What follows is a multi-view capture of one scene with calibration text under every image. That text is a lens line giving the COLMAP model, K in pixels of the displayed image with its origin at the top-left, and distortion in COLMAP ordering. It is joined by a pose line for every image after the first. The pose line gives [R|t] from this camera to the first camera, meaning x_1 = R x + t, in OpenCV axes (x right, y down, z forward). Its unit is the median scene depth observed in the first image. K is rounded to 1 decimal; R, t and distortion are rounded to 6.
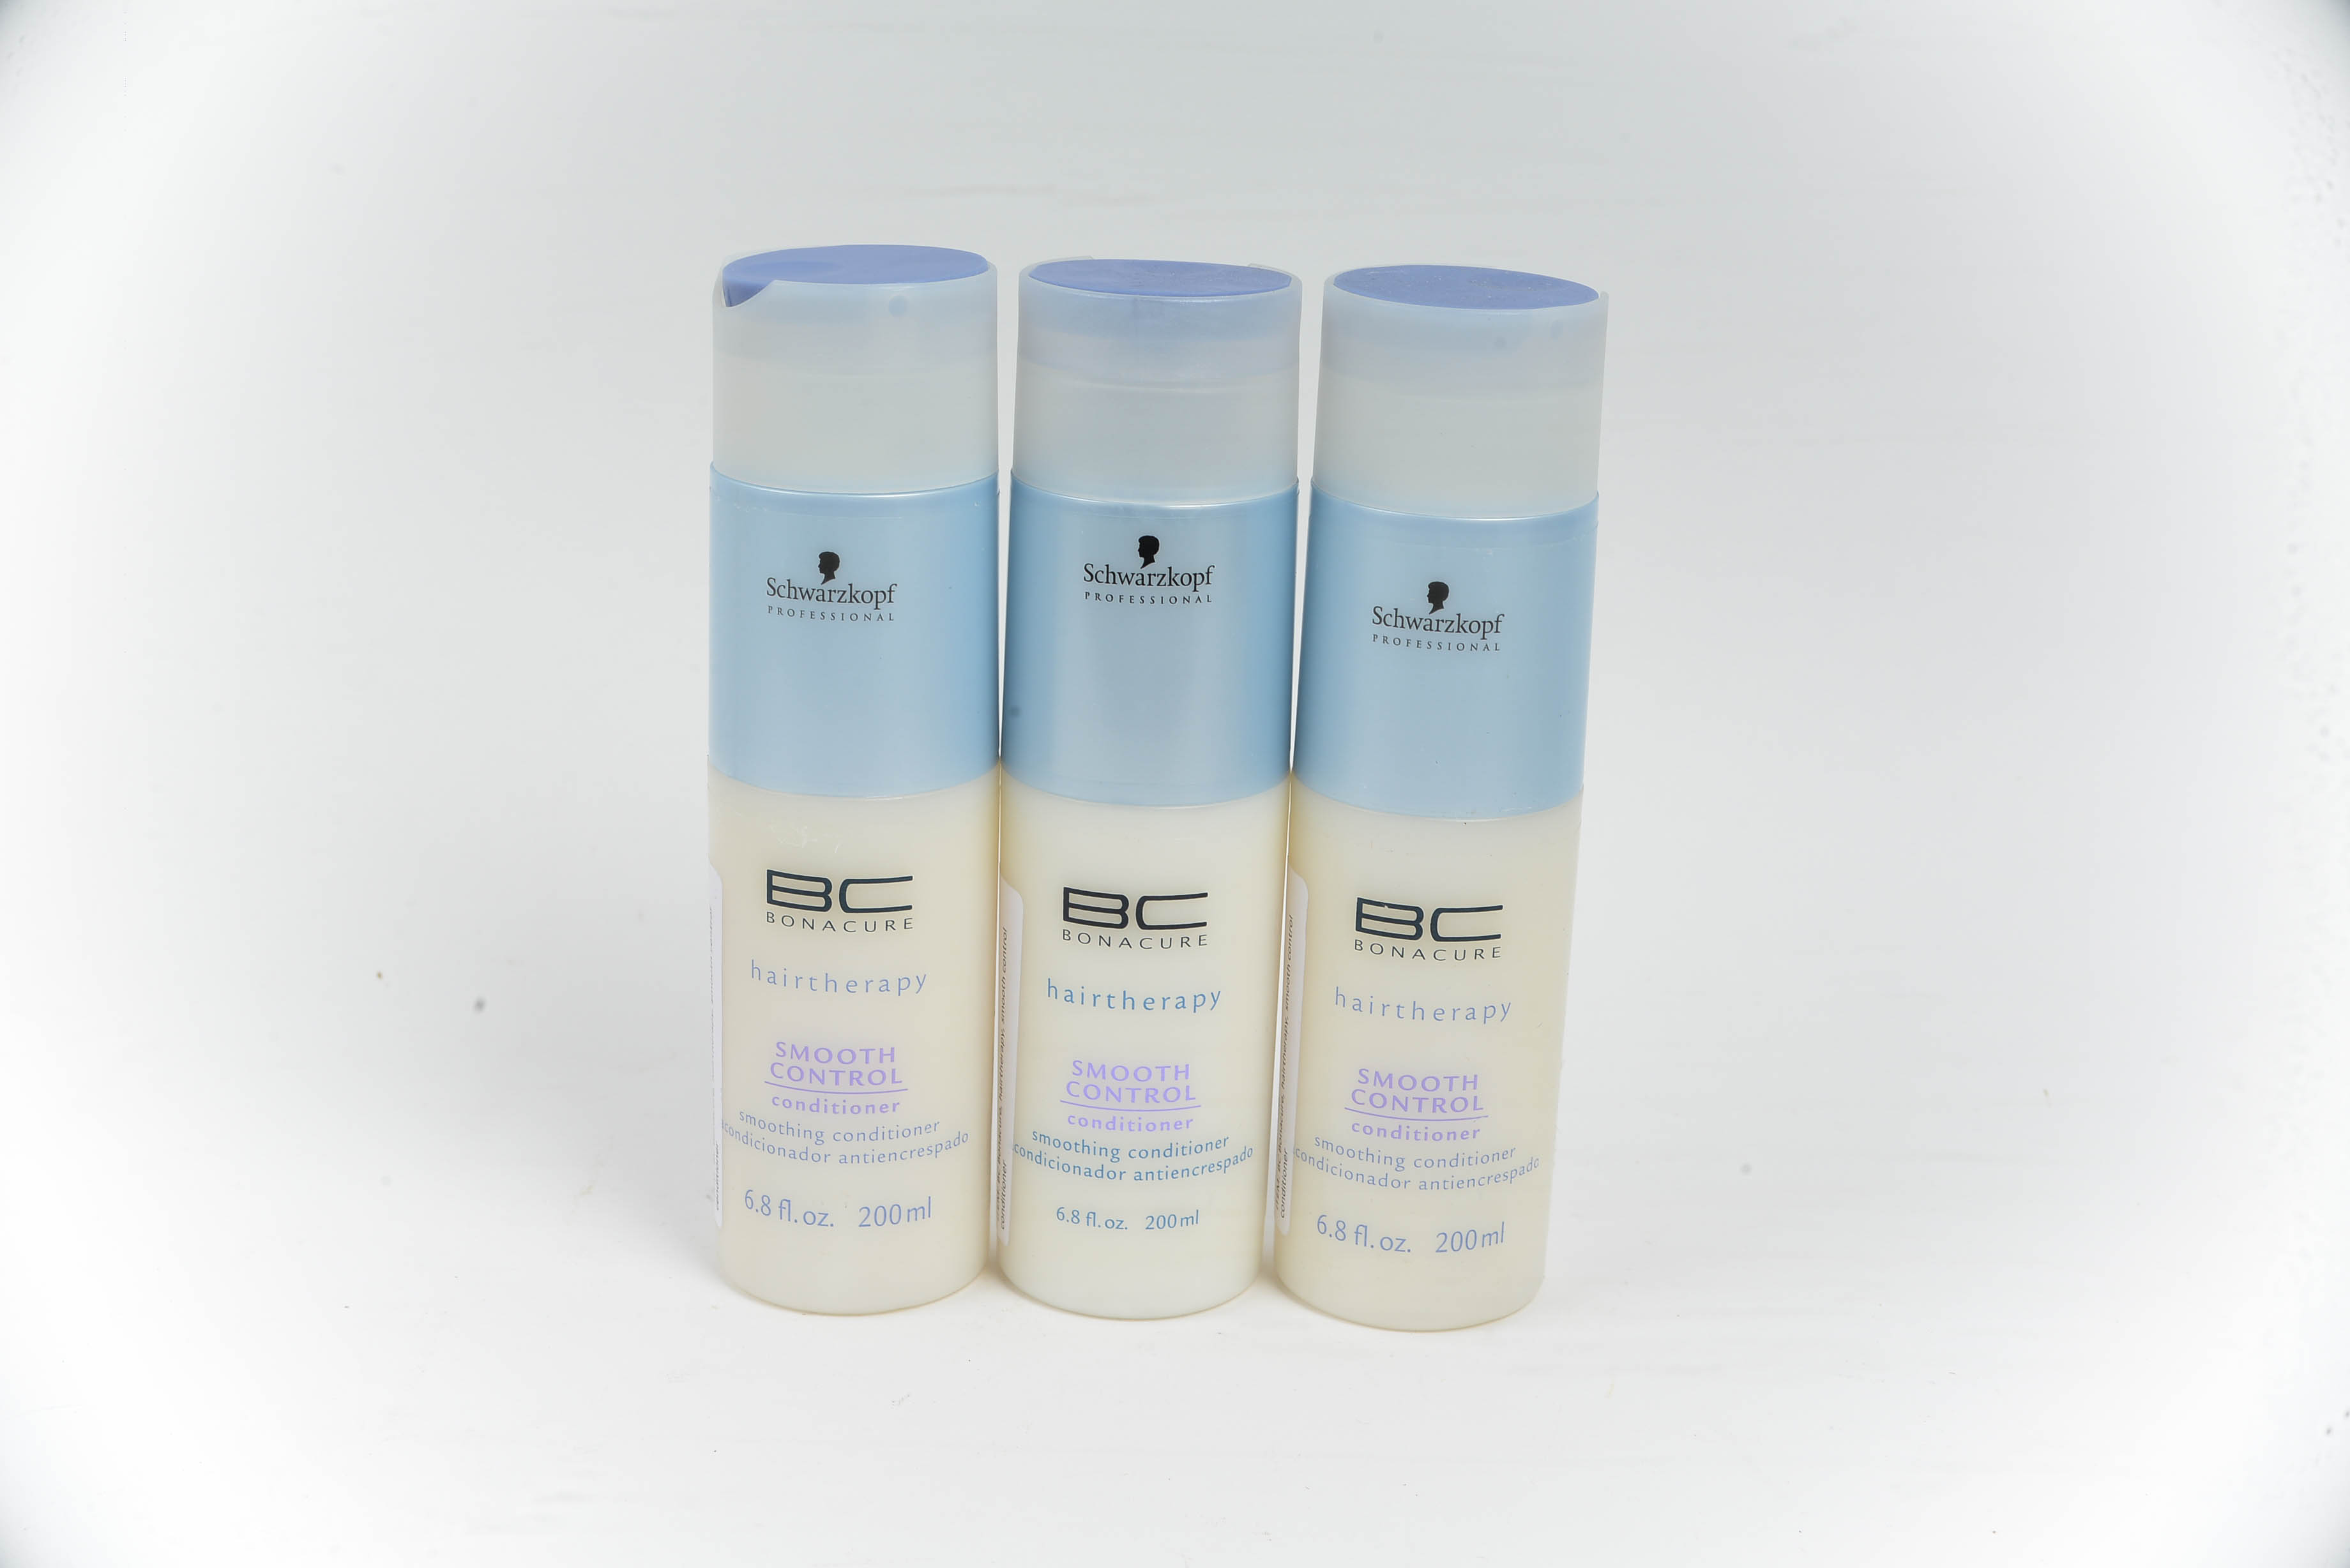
lens RADIAL K [[3317.2, 0, 1175.0], [0, 3317.2, 784.0], [0, 0, 1]] dist [0.003426, 0.036053]
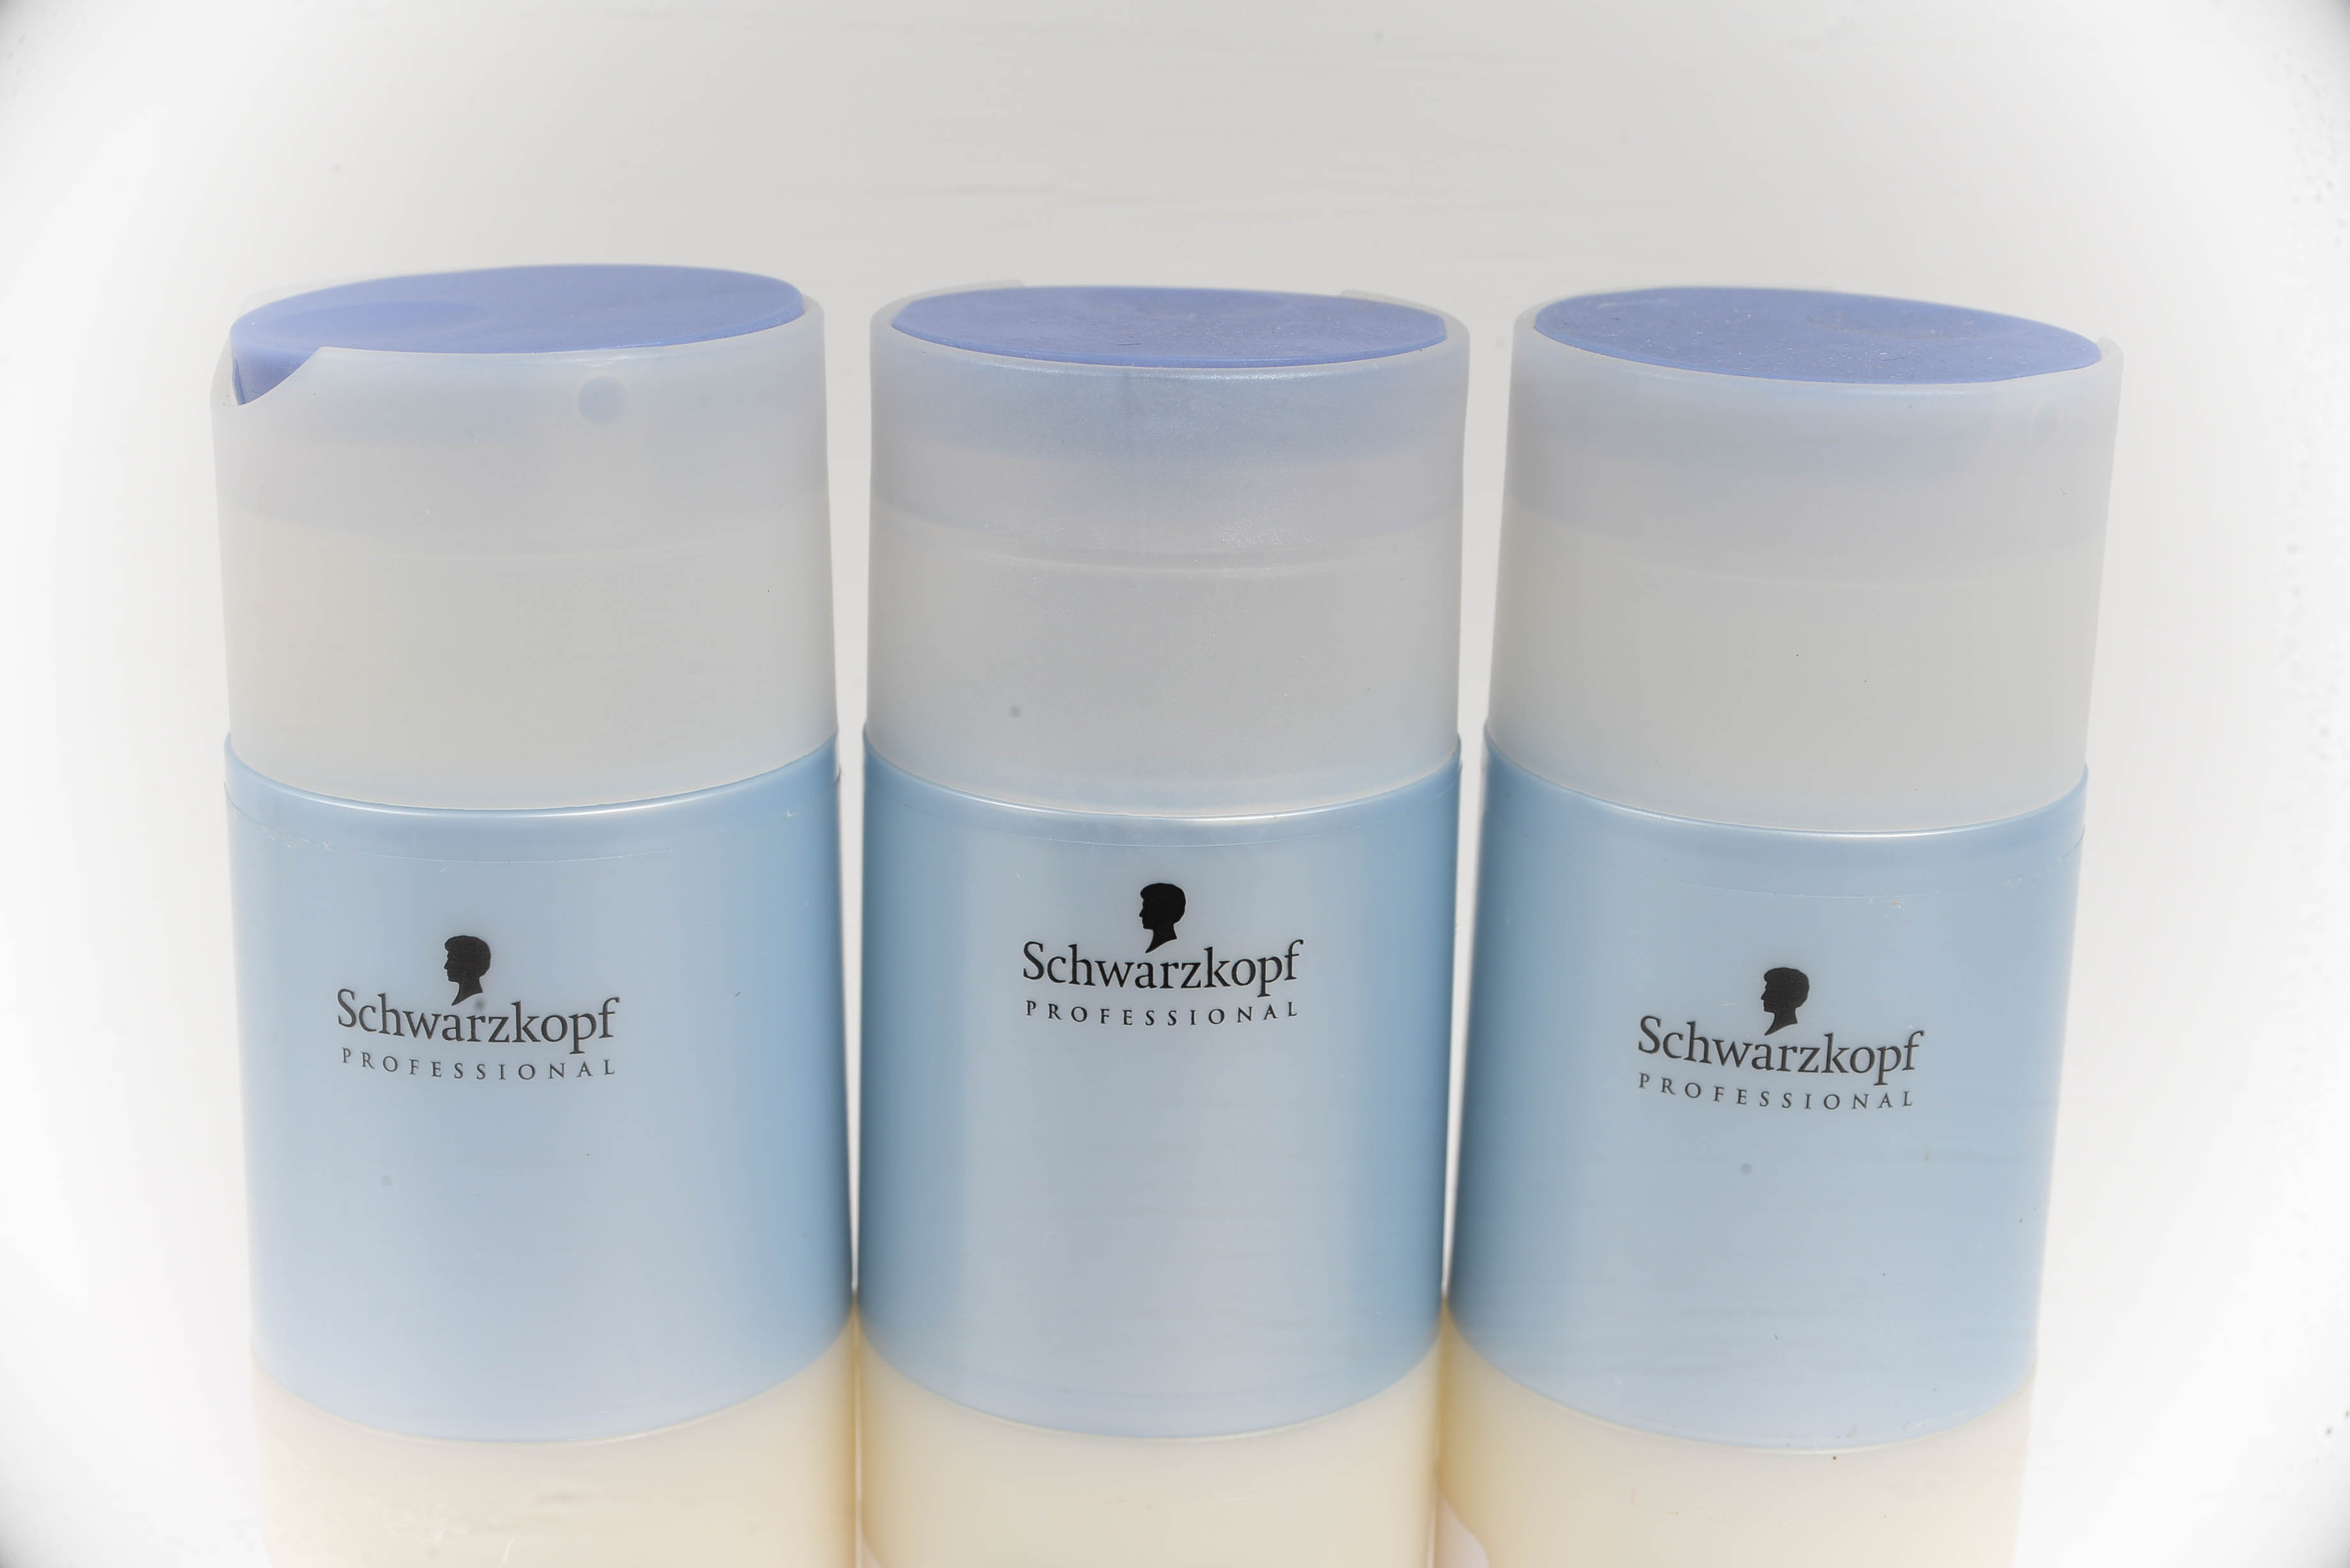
lens RADIAL K [[3317.2, 0, 1175.0], [0, 3317.2, 784.0], [0, 0, 1]] dist [0.003426, 0.036053]
pose [[0.999145, -0.022022, 0.034982, -0.021257], [0.022261, 0.999731, -0.006473, -0.082553], [-0.034830, 0.007246, 0.999367, 0.517878]]
